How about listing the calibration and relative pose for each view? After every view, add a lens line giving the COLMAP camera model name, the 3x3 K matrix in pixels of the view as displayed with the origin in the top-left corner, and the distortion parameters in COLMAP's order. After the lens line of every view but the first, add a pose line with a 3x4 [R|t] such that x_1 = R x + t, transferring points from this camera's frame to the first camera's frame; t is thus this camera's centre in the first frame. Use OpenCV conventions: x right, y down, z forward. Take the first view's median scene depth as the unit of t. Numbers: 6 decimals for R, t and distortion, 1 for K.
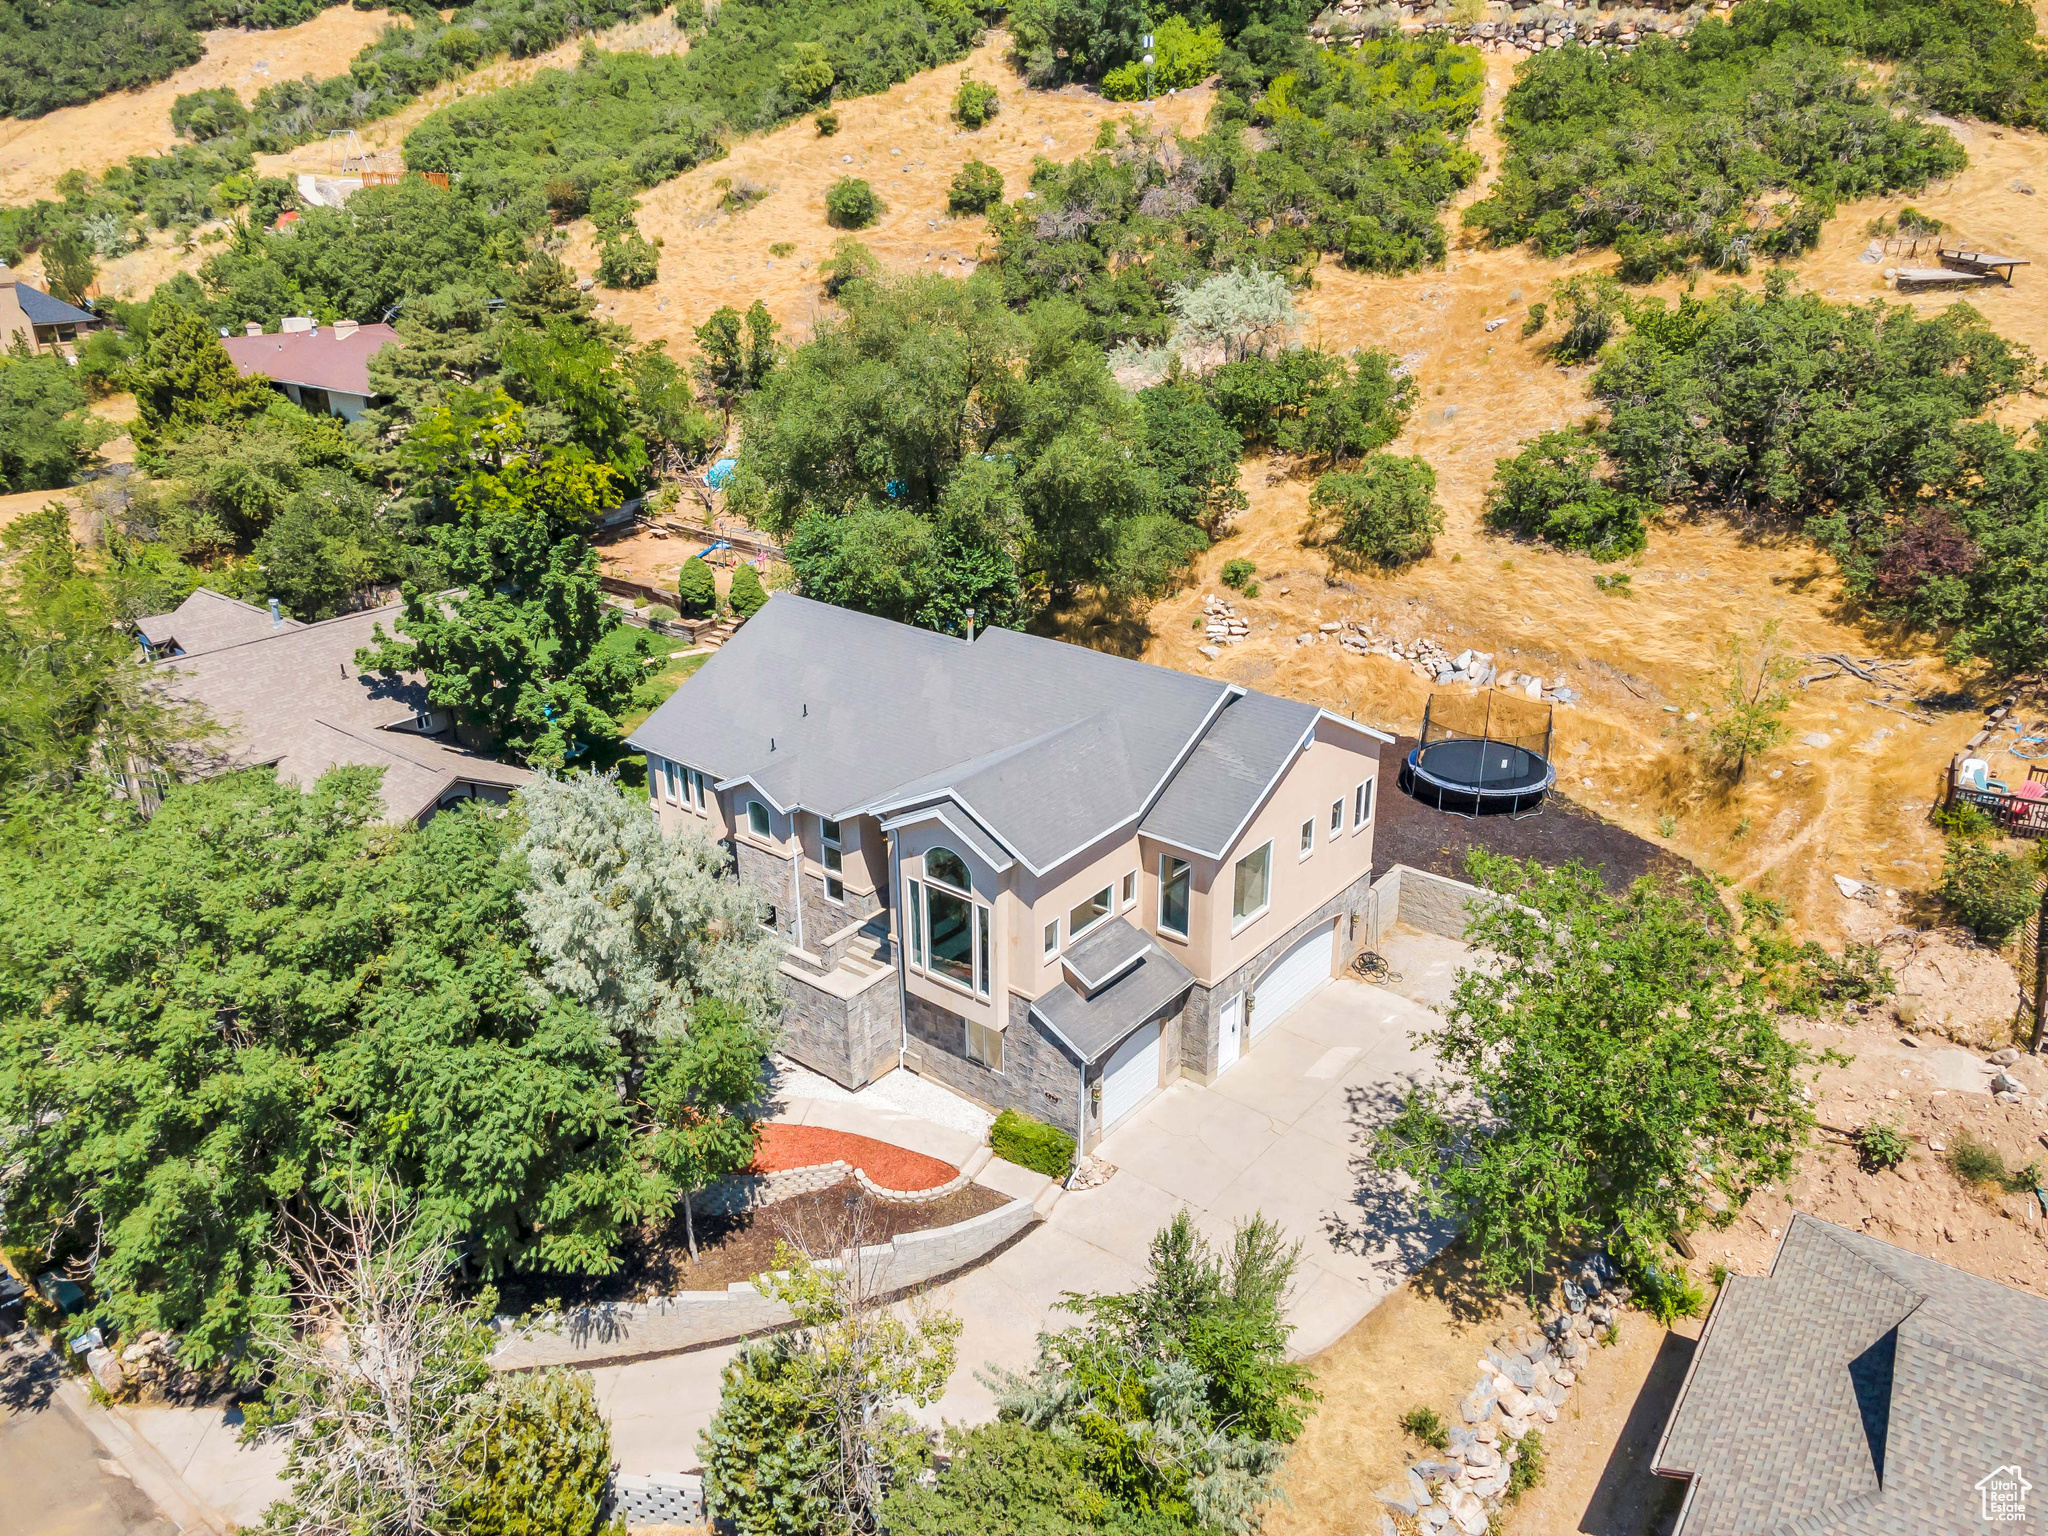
lens RADIAL K [[1506.4, 0, 1020.9], [0, 1506.4, 770.6], [0, 0, 1]] dist [0.021565, 0.037231]
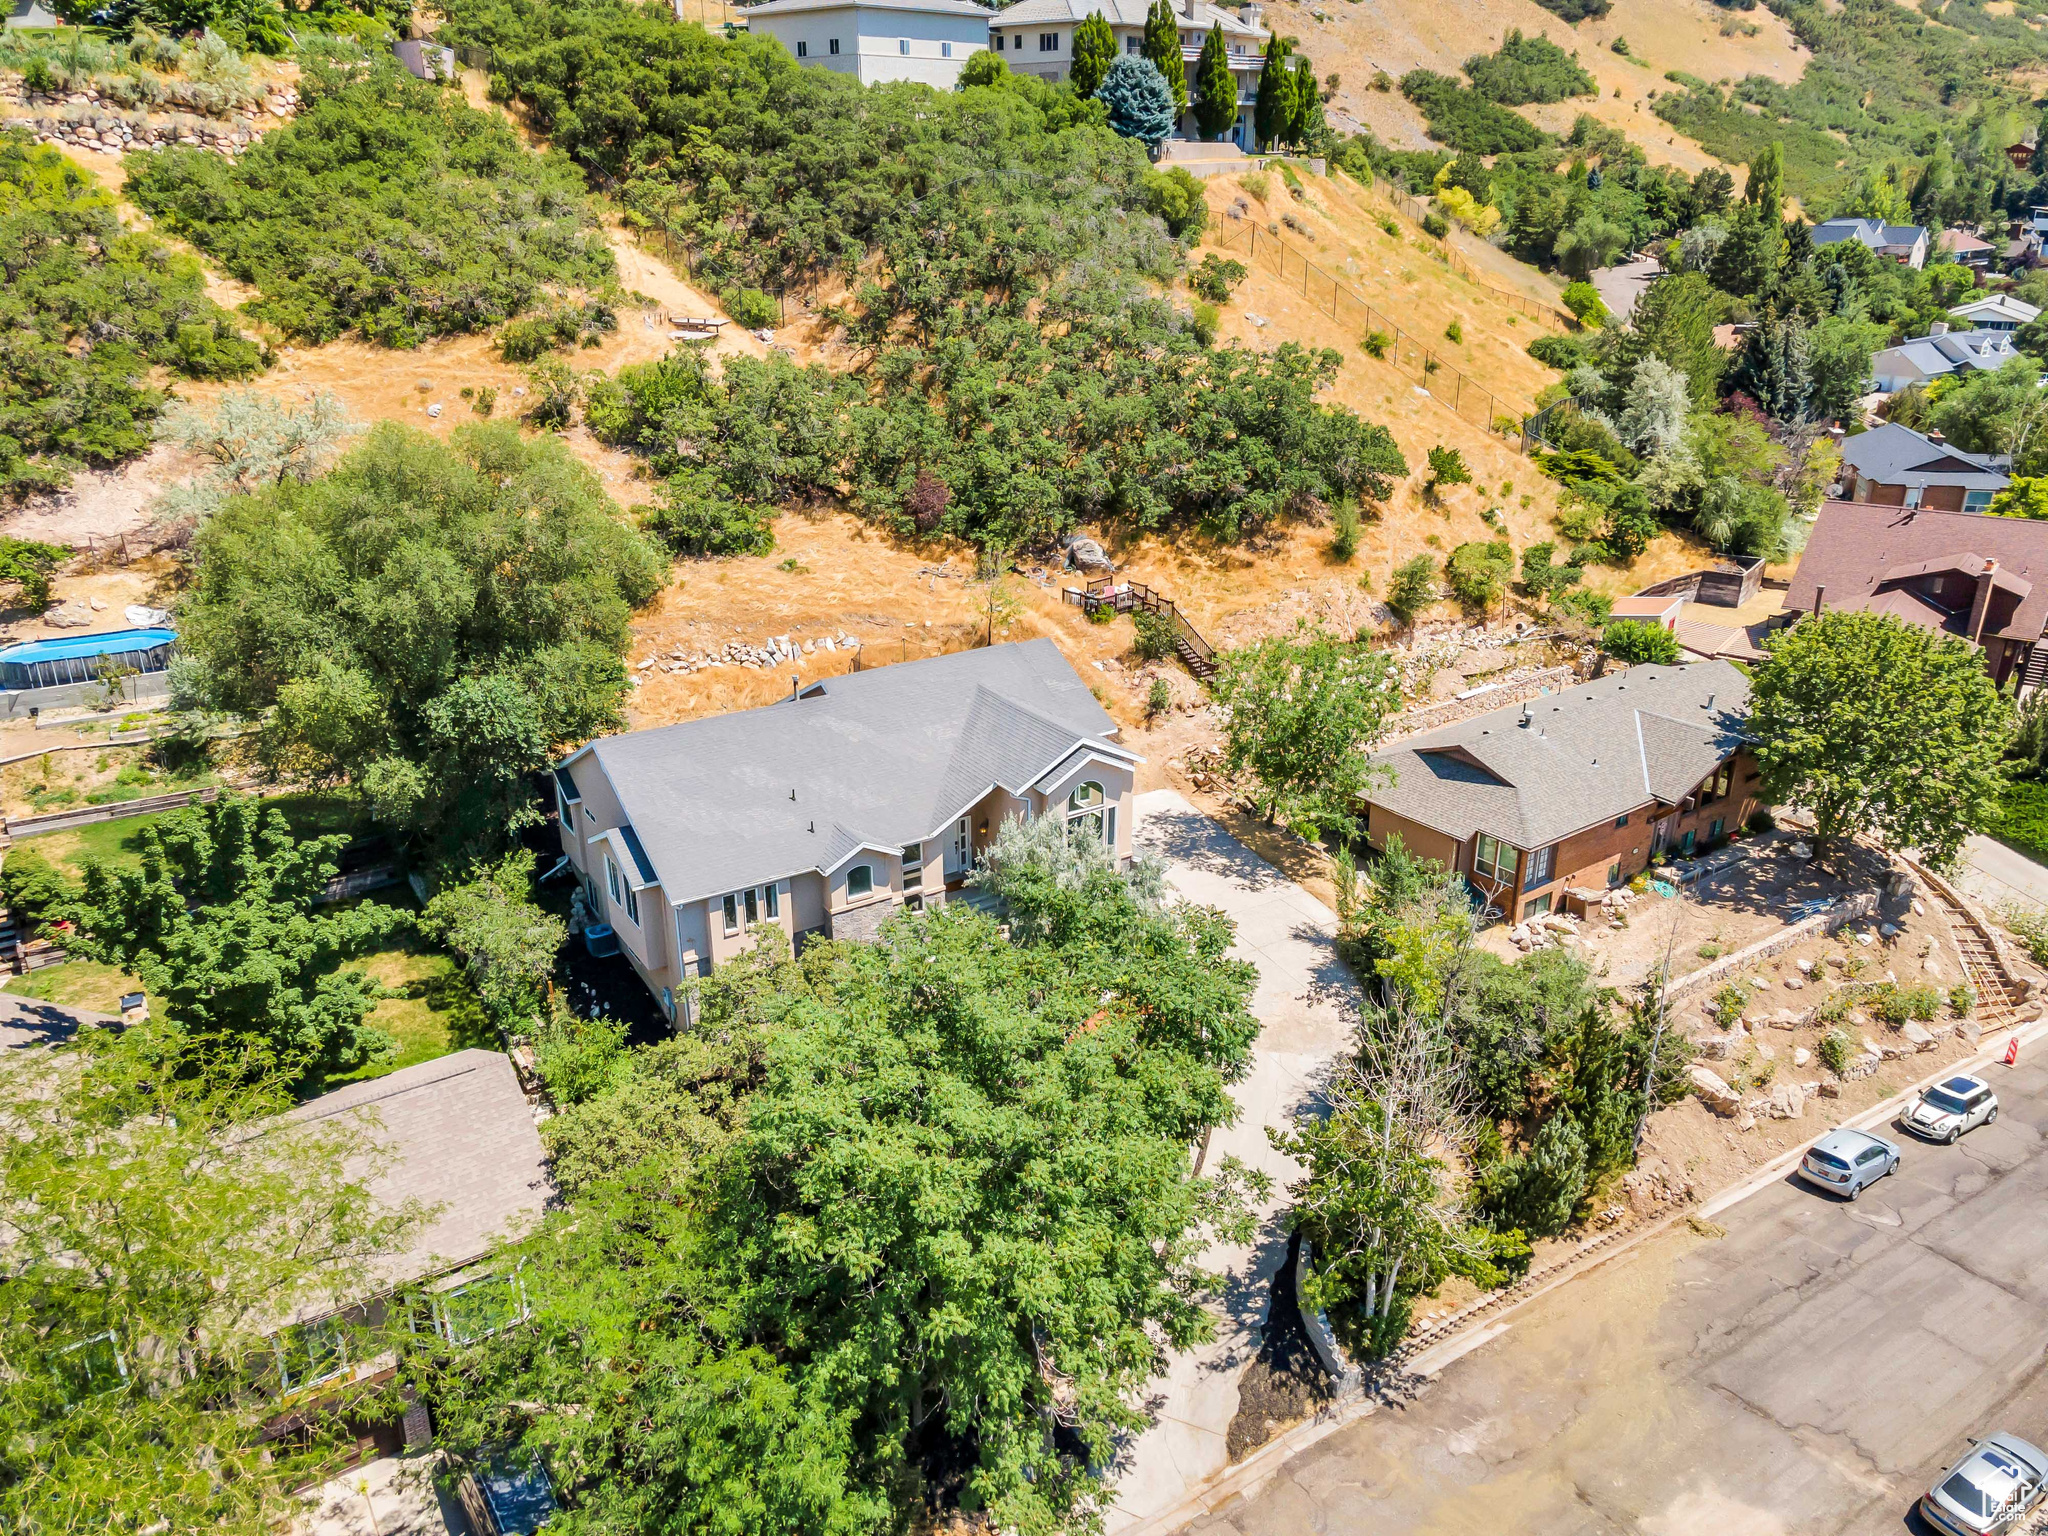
lens RADIAL K [[1506.4, 0, 1024.7], [0, 1506.4, 757.1], [0, 0, 1]] dist [0.021565, 0.037231]
pose [[0.311797, -0.349300, 0.883613, -0.861838], [0.372494, 0.900466, 0.224521, -0.204300], [-0.874088, 0.259136, 0.410875, 0.292549]]
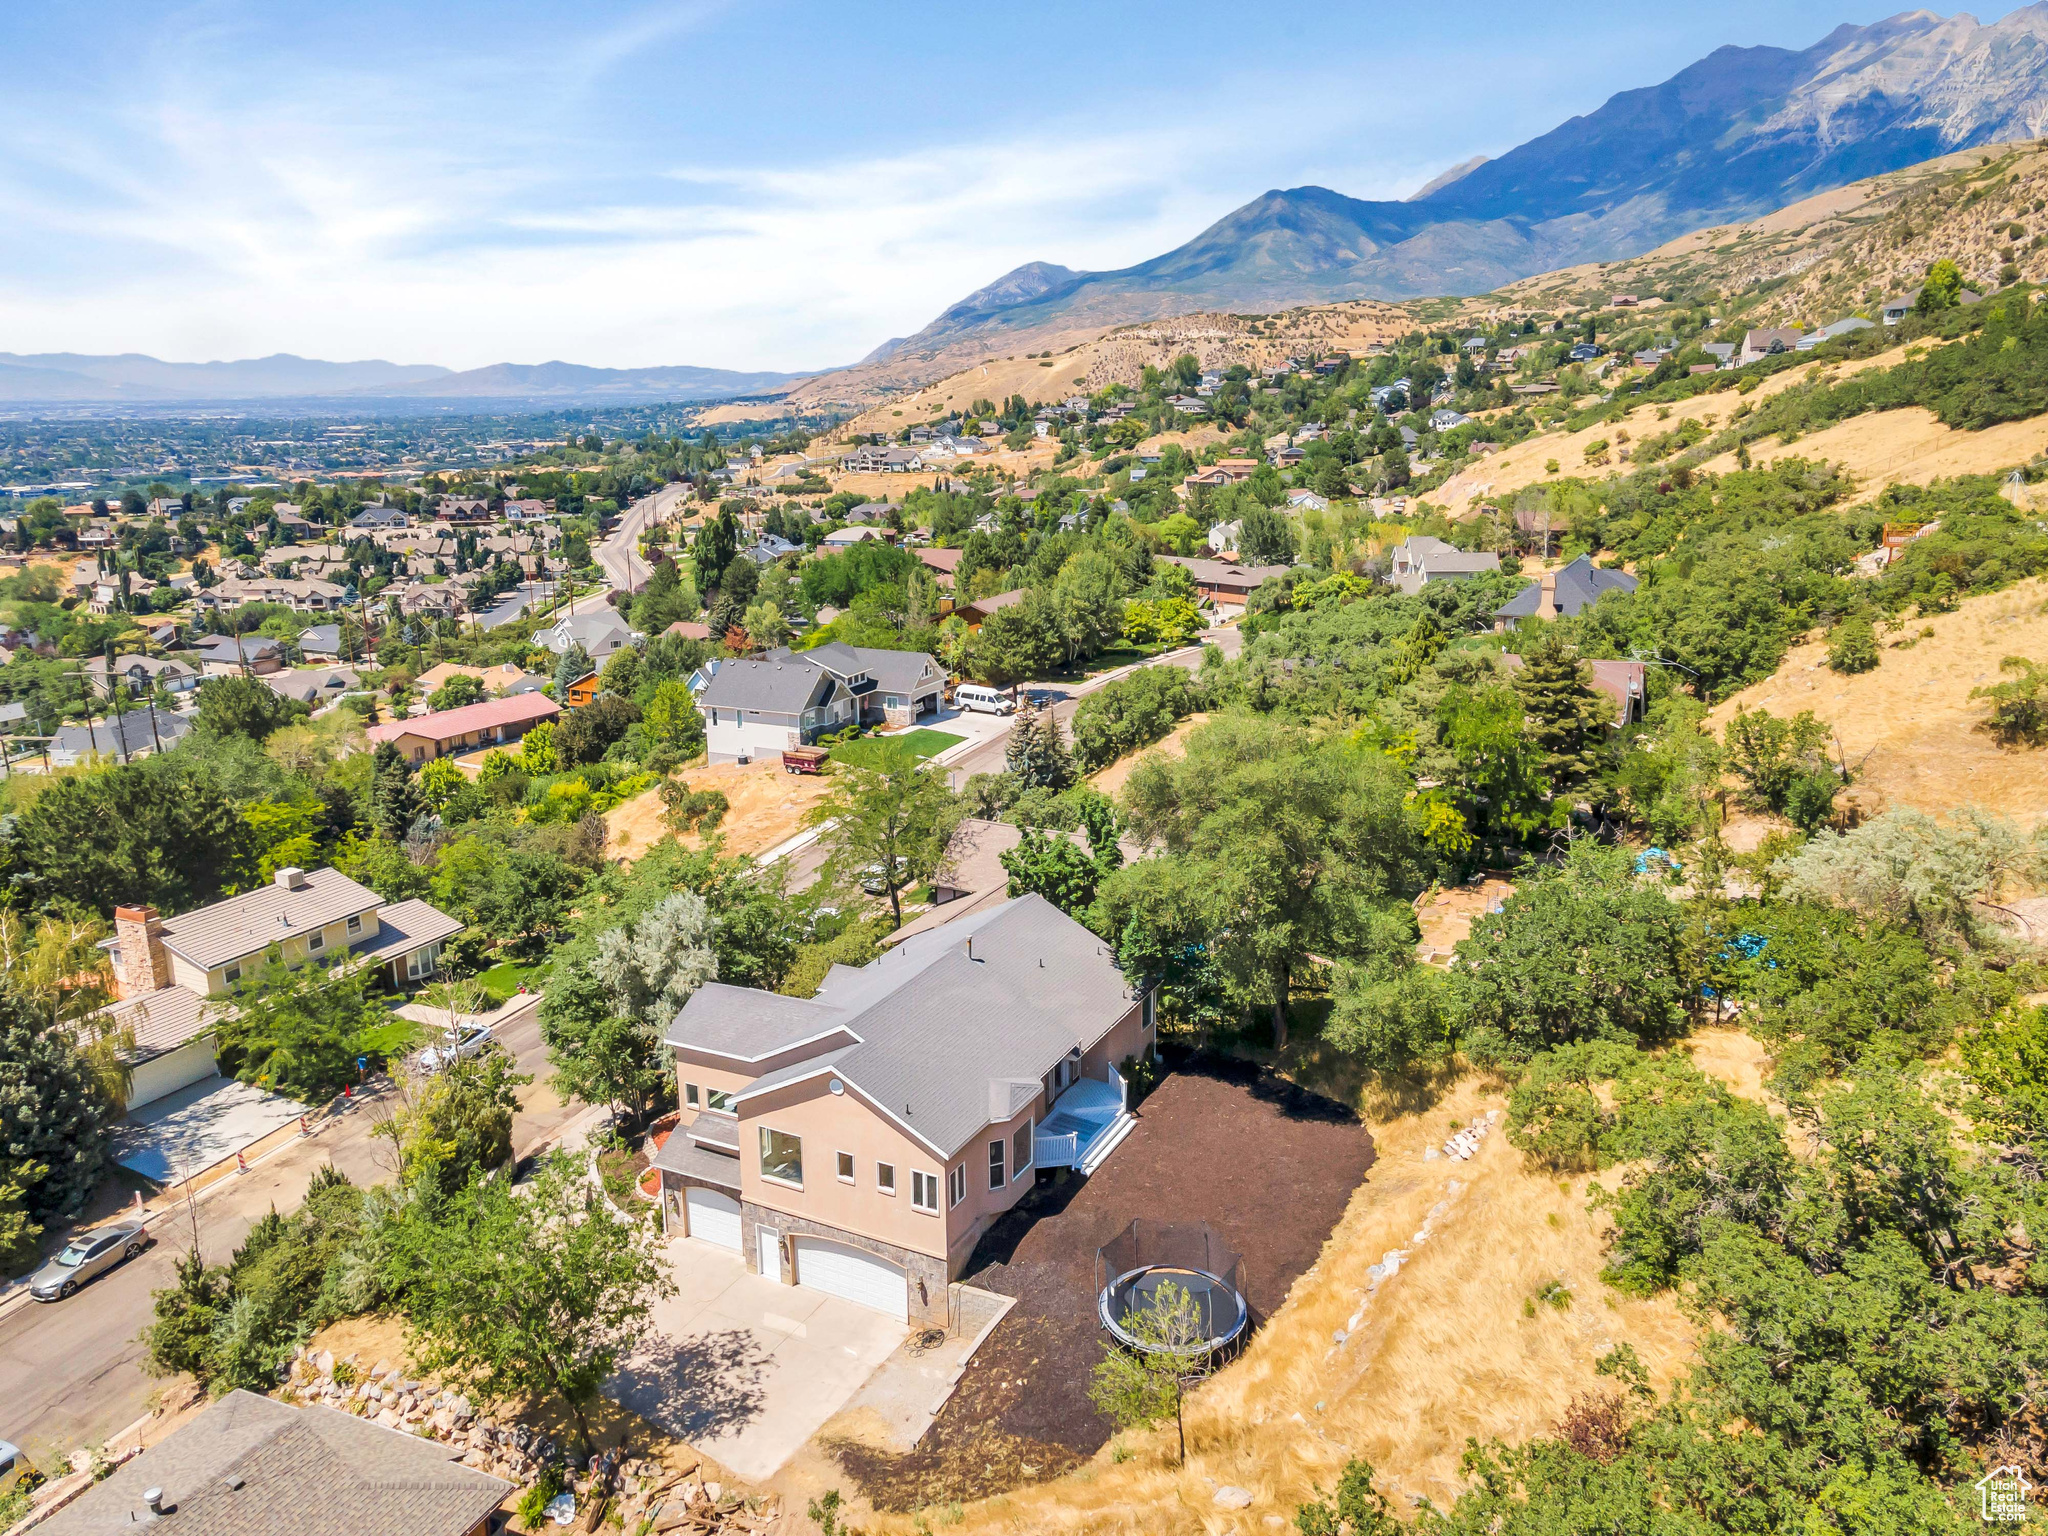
lens RADIAL K [[1506.4, 0, 1022.1], [0, 1506.4, 754.0], [0, 0, 1]] dist [0.021565, 0.037231]
pose [[0.208209, 0.244189, -0.947112, 1.015540], [-0.376691, 0.913658, 0.152754, -0.399118], [0.902637, 0.324963, 0.282216, 0.479290]]
